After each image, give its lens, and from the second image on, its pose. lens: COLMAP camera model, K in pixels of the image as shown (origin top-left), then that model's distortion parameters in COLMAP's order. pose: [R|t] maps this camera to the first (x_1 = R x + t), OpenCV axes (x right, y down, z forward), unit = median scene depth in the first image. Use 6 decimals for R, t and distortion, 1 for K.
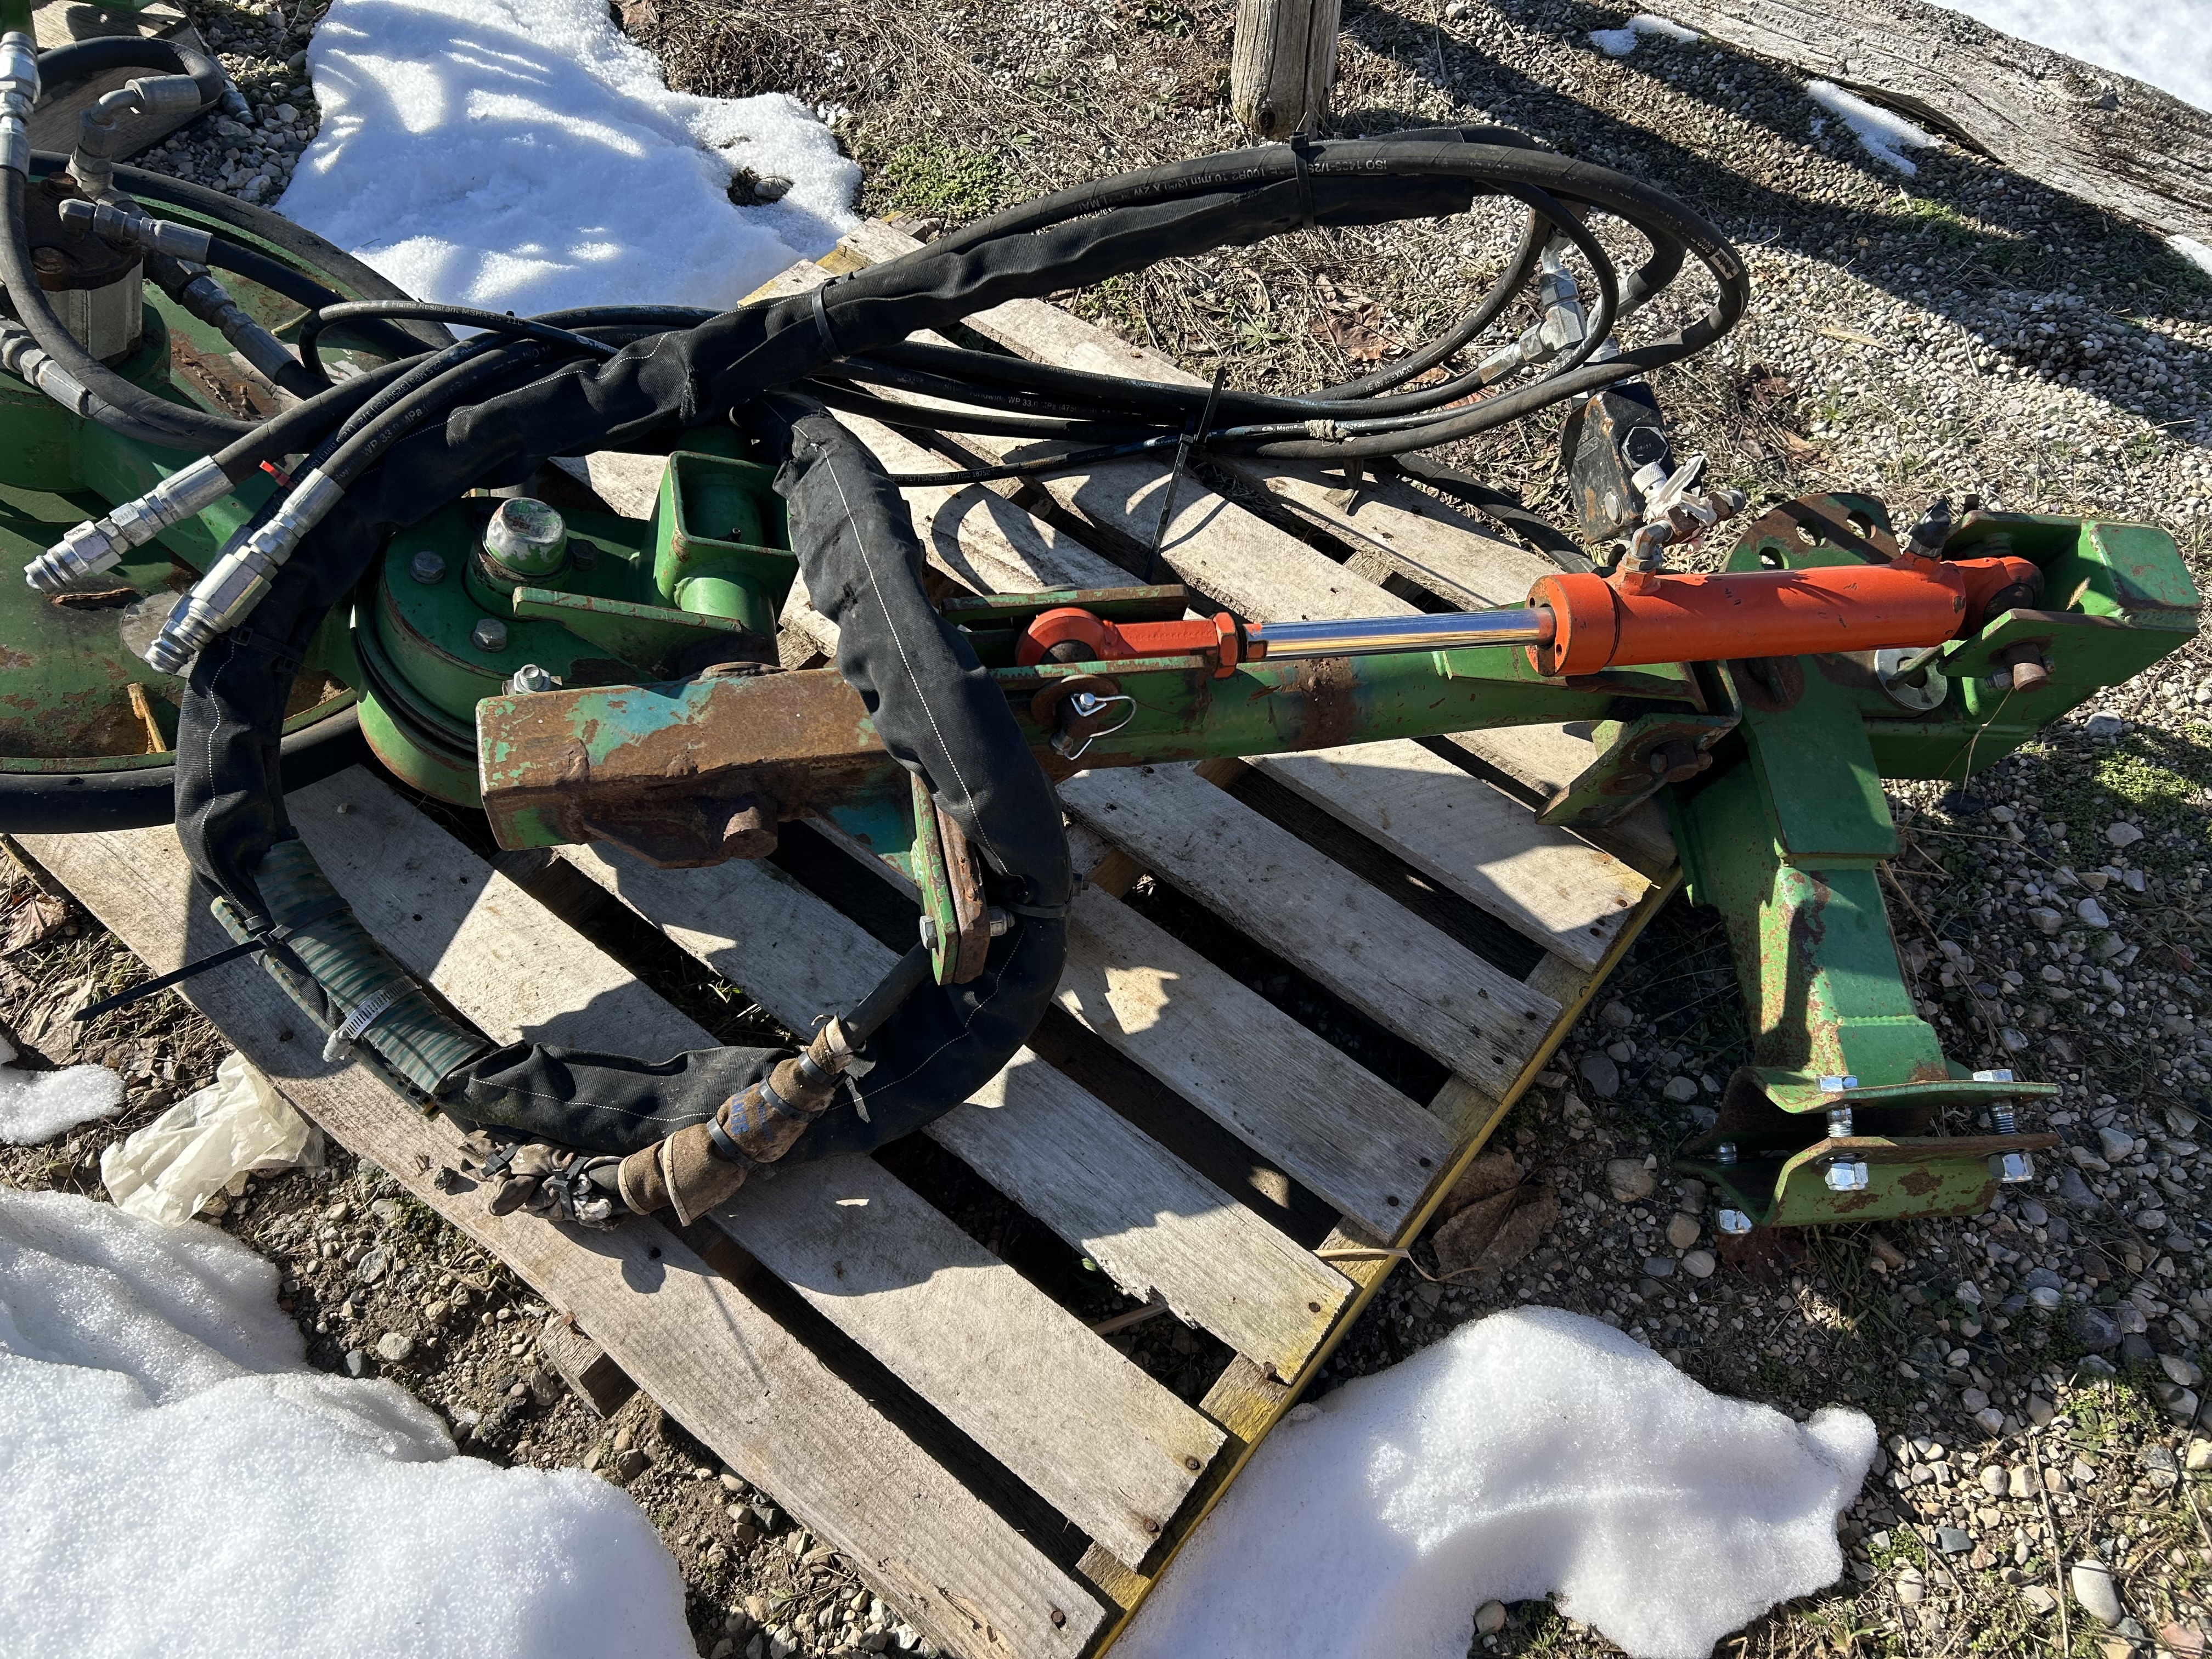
lens RADIAL K [[1646.9, 0, 1070.9], [0, 1646.9, 829.2], [0, 0, 1]] dist [0.029609, -0.004289]
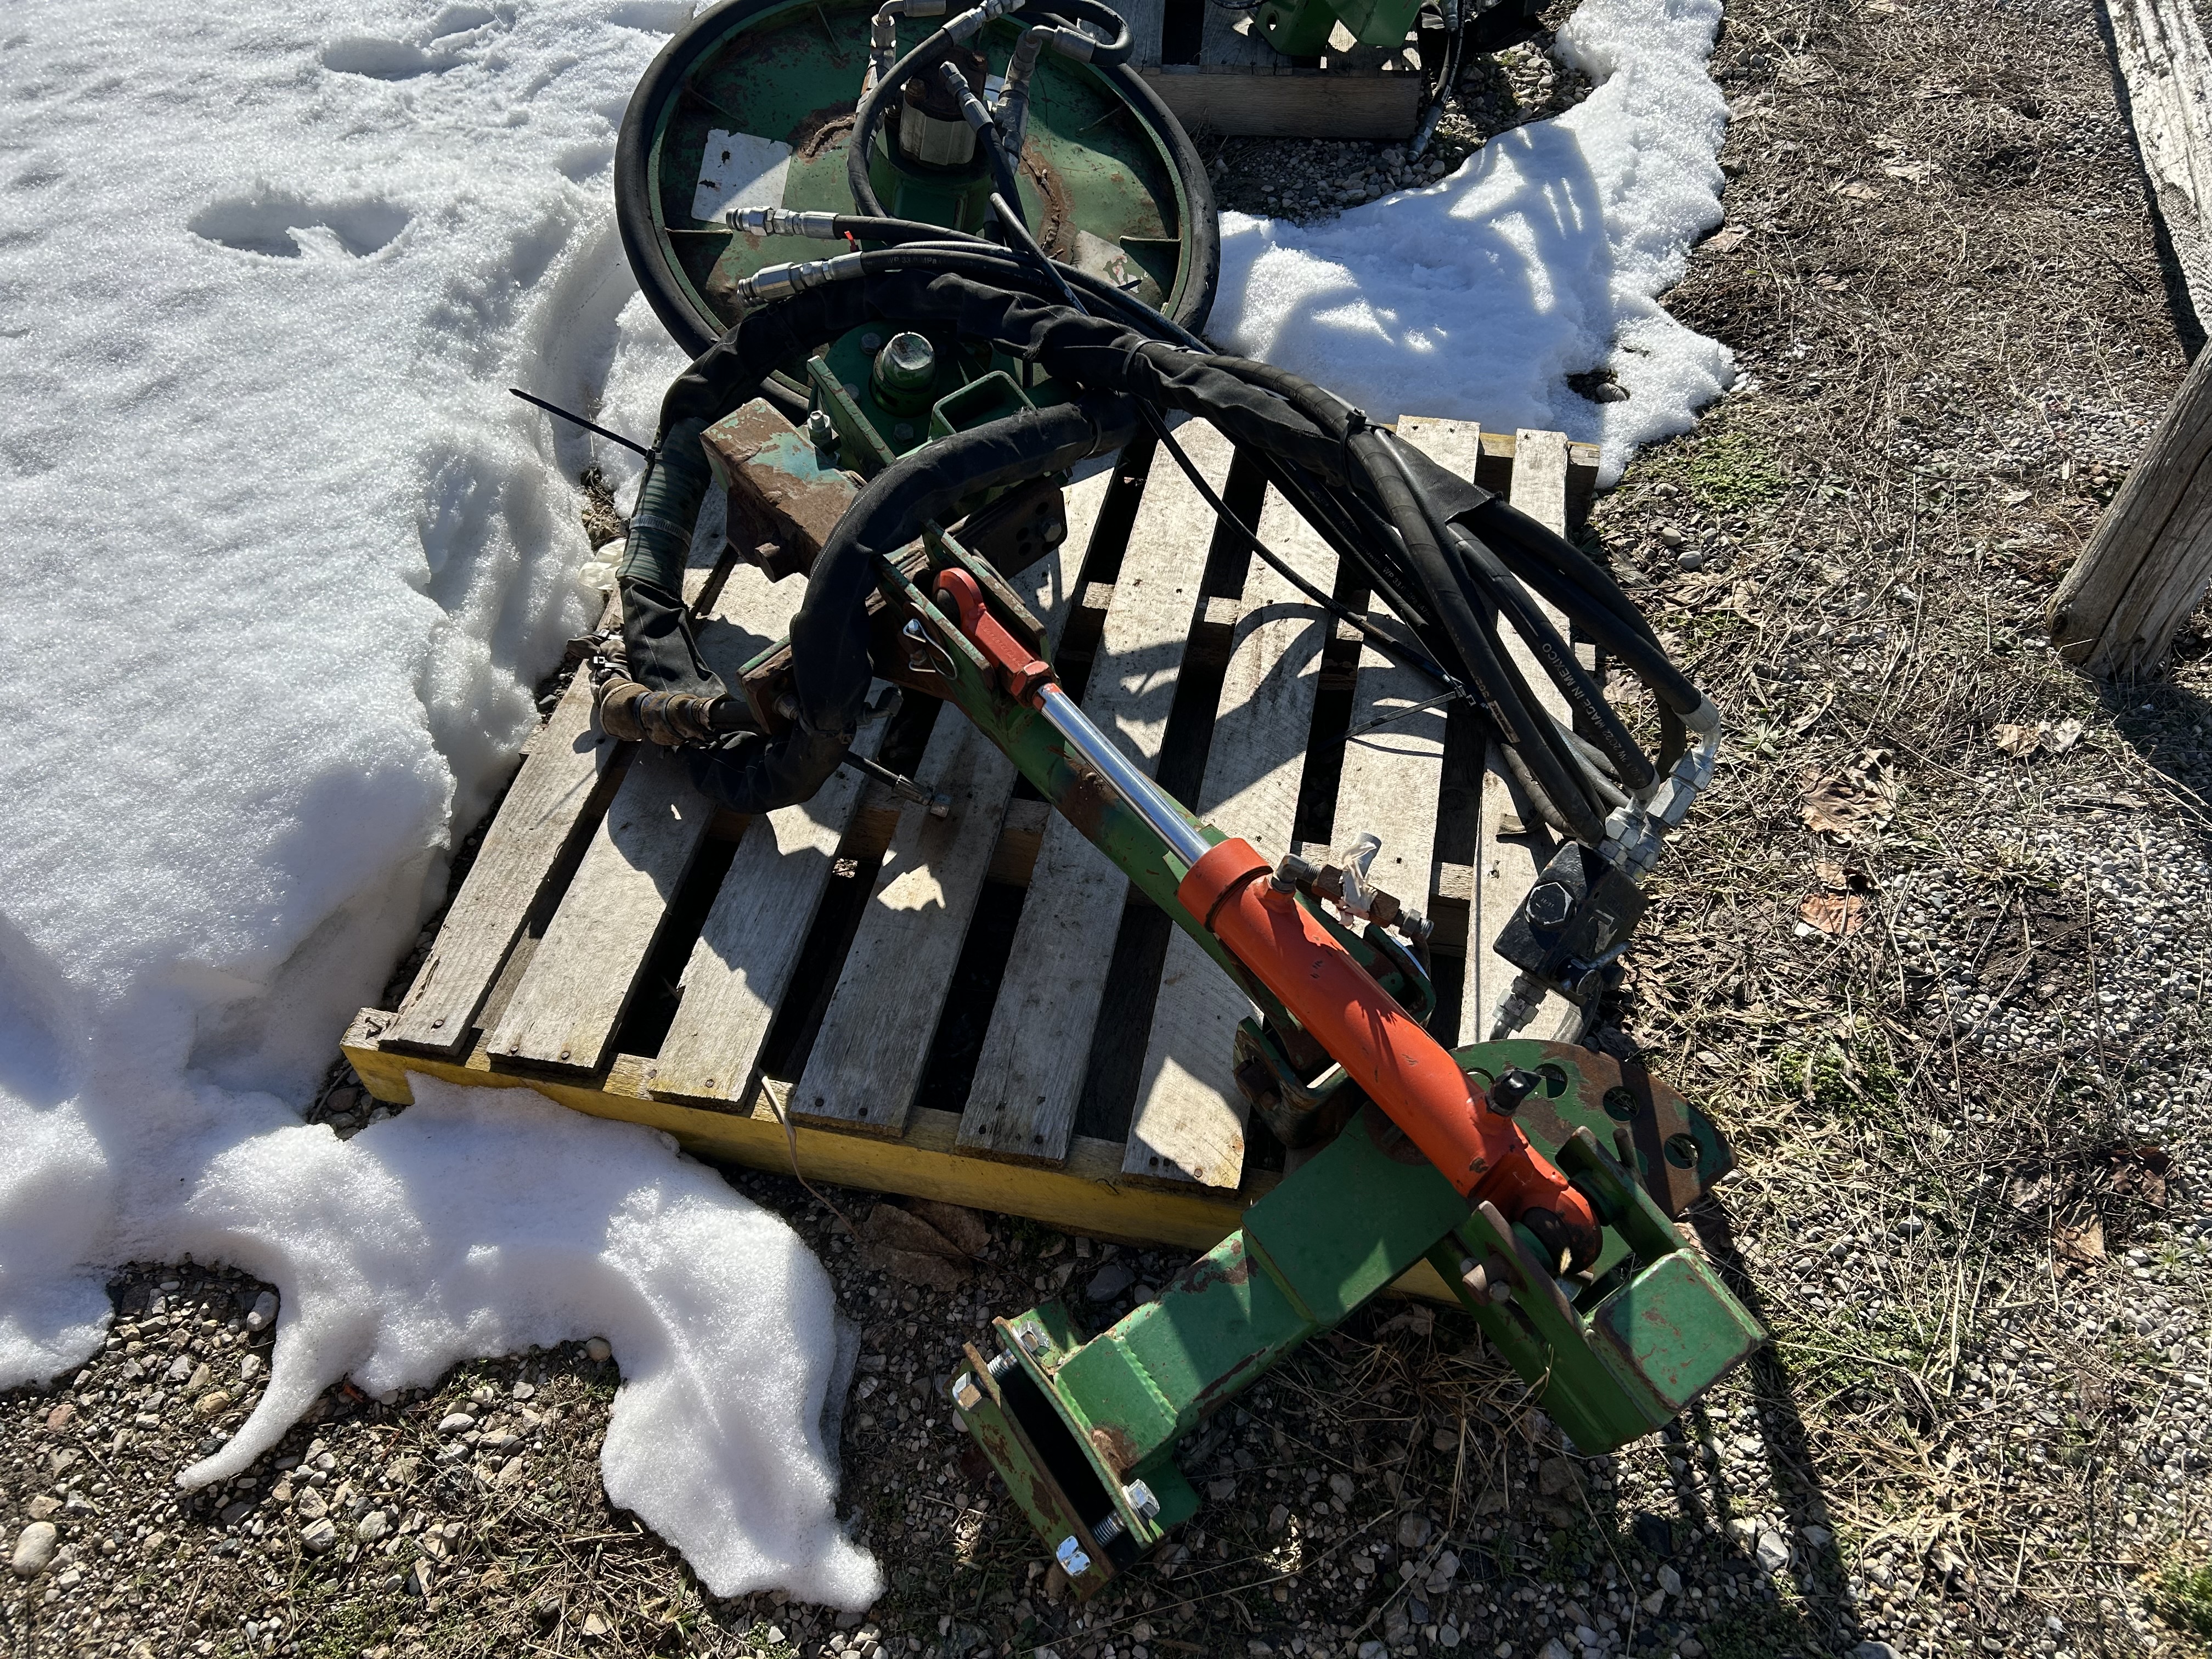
lens RADIAL K [[1648.2, 0, 1132.5], [0, 1648.2, 830.5], [0, 0, 1]] dist [0.053380, -0.049290]
pose [[0.470343, 0.658081, -0.587969, 0.827011], [-0.702628, 0.682377, 0.201682, -0.301294], [0.533939, 0.318264, 0.783337, 0.084172]]
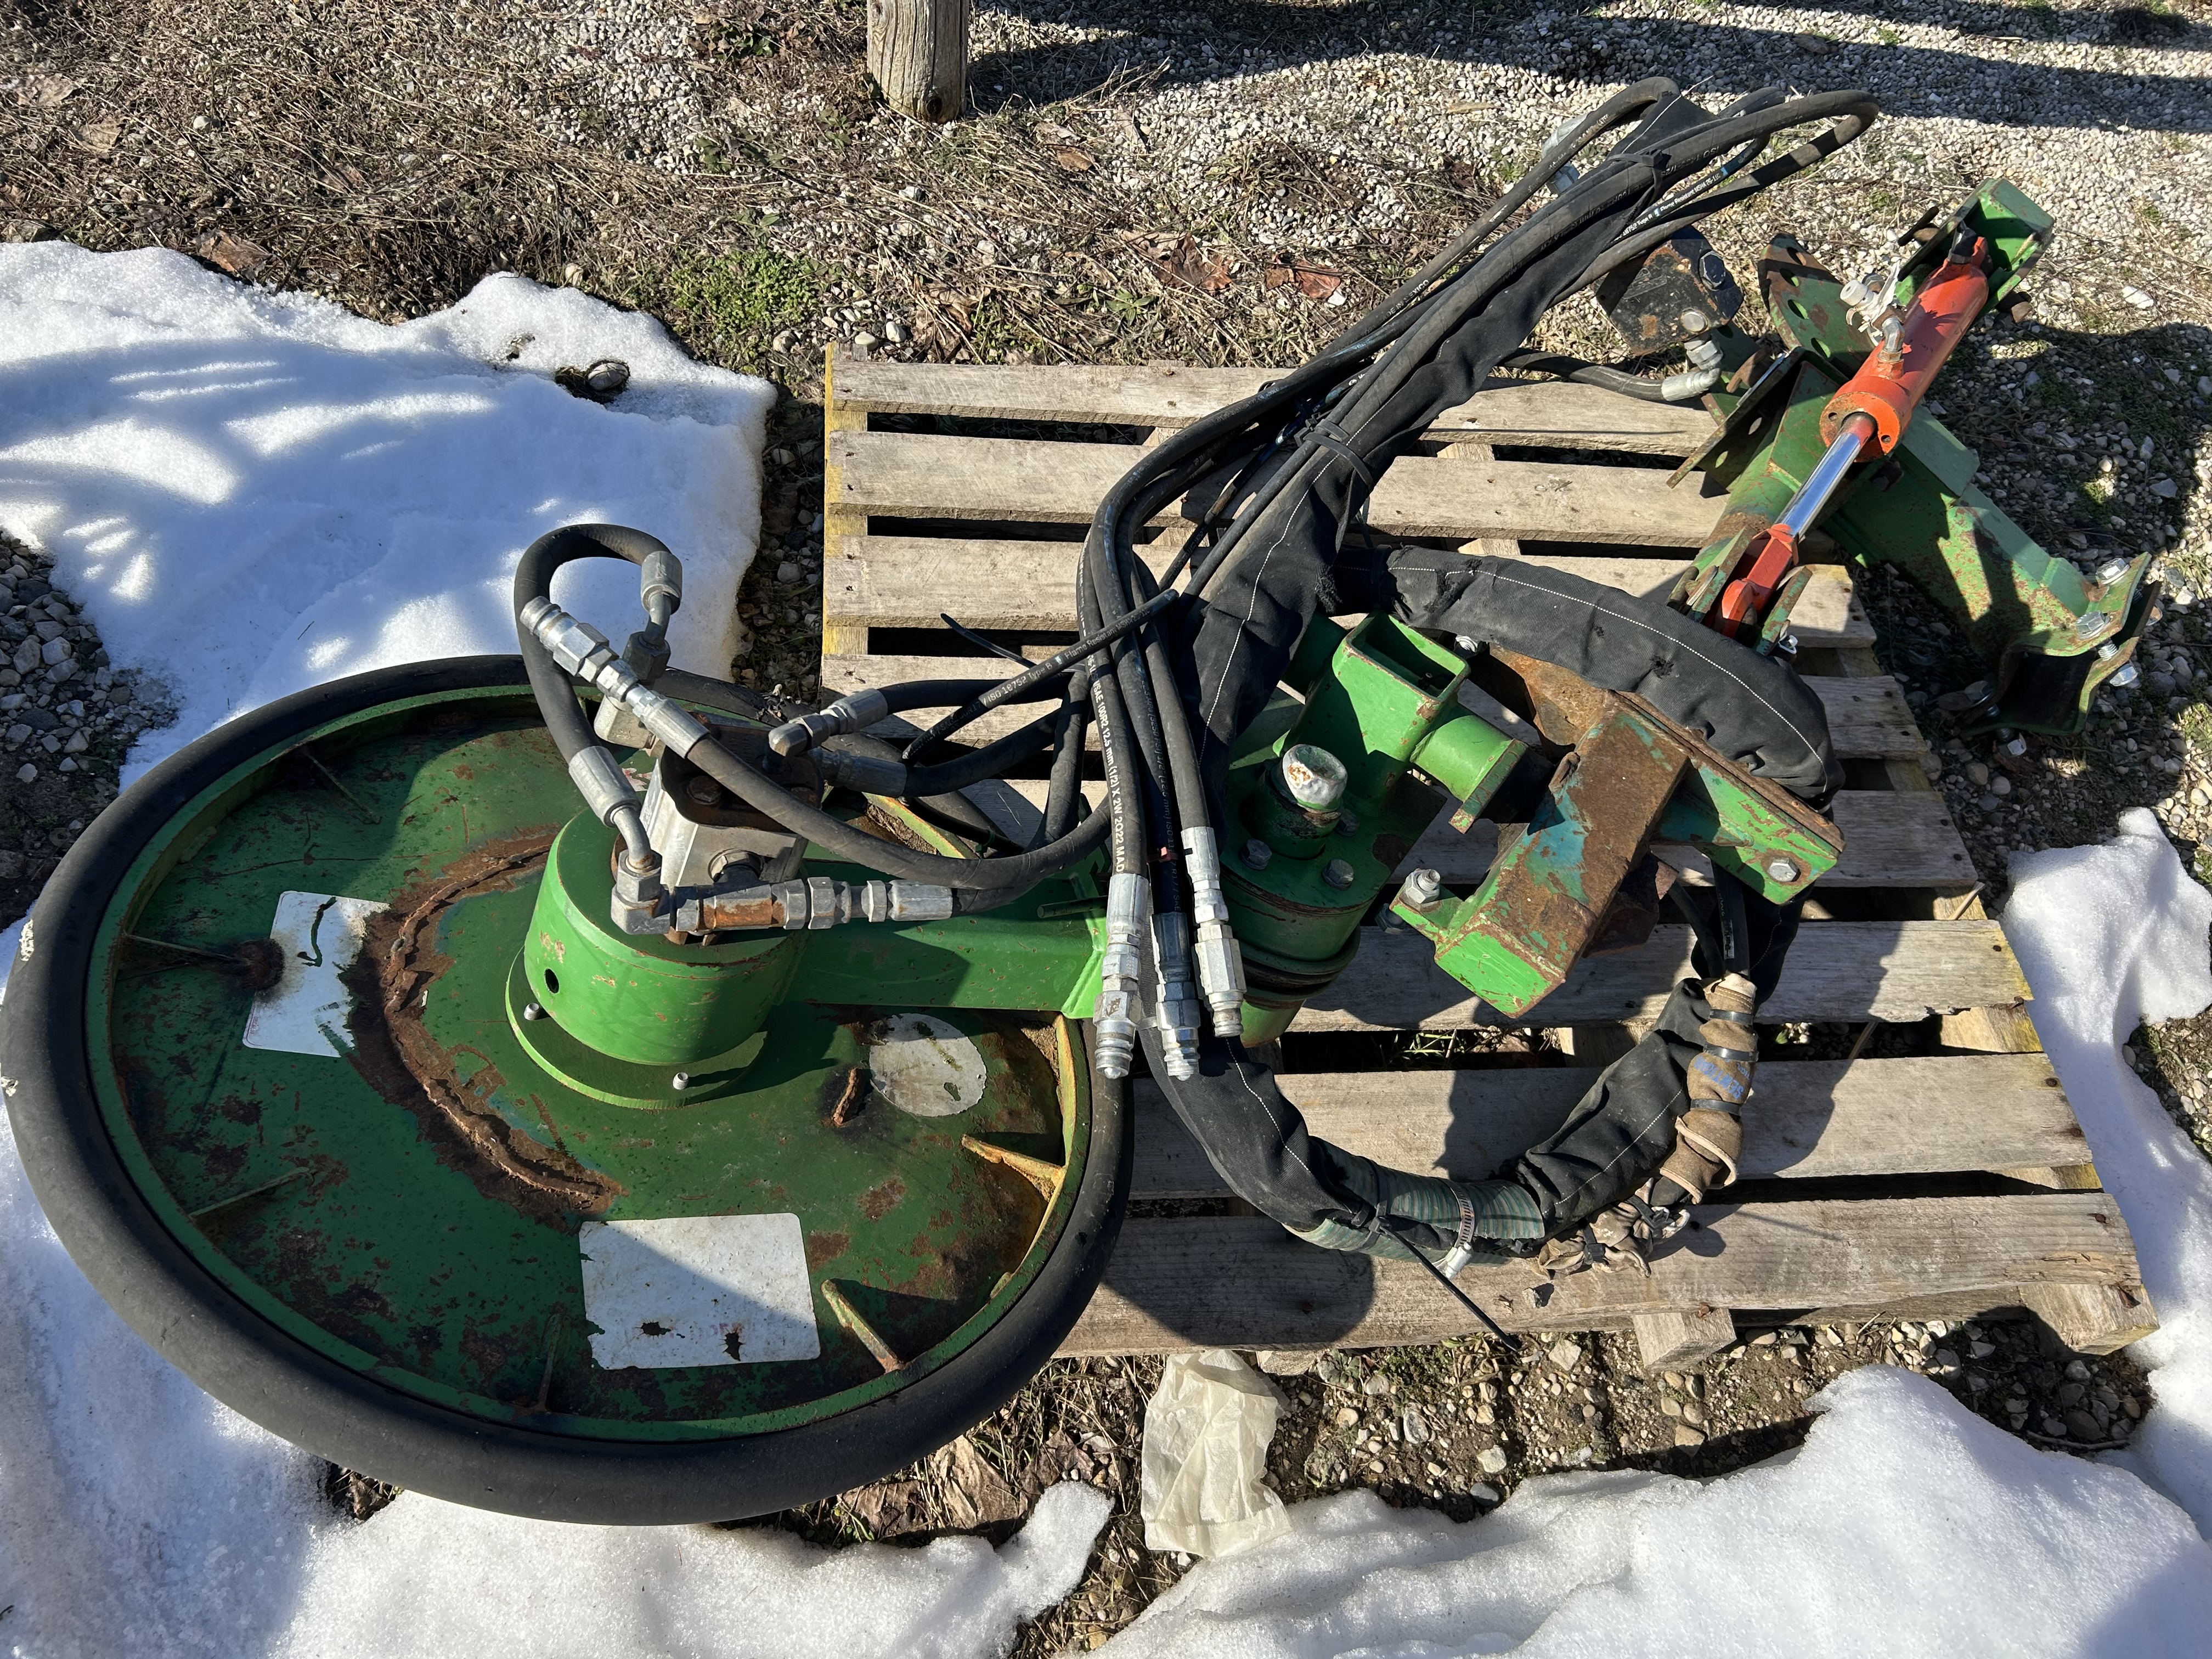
lens RADIAL K [[1685.2, 0, 1042.1], [0, 1685.2, 833.8], [0, 0, 1]] dist [0.024717, -0.002440]
pose [[0.729916, -0.540471, 0.418466, -0.852668], [0.487565, 0.840747, 0.235426, -0.446895], [-0.479065, 0.032188, 0.877189, 0.125927]]
